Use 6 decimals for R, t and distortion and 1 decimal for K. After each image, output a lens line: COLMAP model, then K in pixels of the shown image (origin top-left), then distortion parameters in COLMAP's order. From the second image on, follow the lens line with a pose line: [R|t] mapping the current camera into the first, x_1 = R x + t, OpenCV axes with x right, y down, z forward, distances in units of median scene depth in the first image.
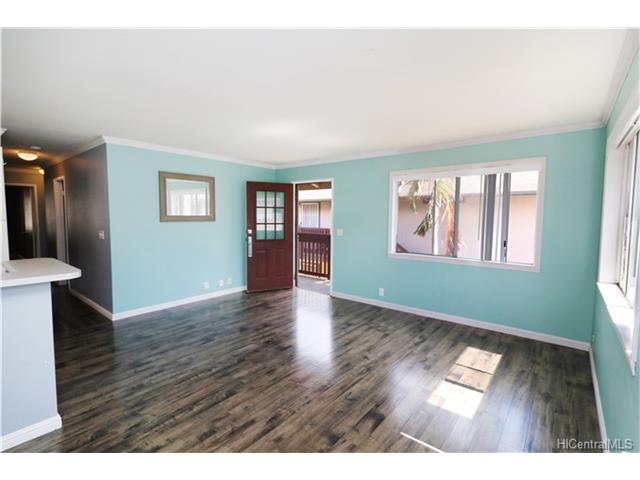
lens RADIAL K [[309.0, 0, 309.0], [0, 309.0, 236.2], [0, 0, 1]] dist [0.007555, -0.004705]
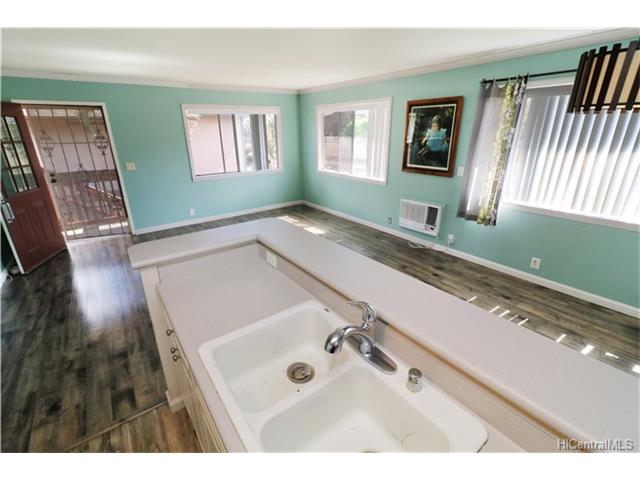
lens RADIAL K [[296.6, 0, 319.6], [0, 296.6, 235.0], [0, 0, 1]] dist [0.003221, -0.001847]
pose [[0.217321, -0.337305, 0.915968, -1.045585], [0.081543, 0.941389, 0.327320, -0.103503], [-0.972688, 0.003557, 0.232088, 0.346389]]
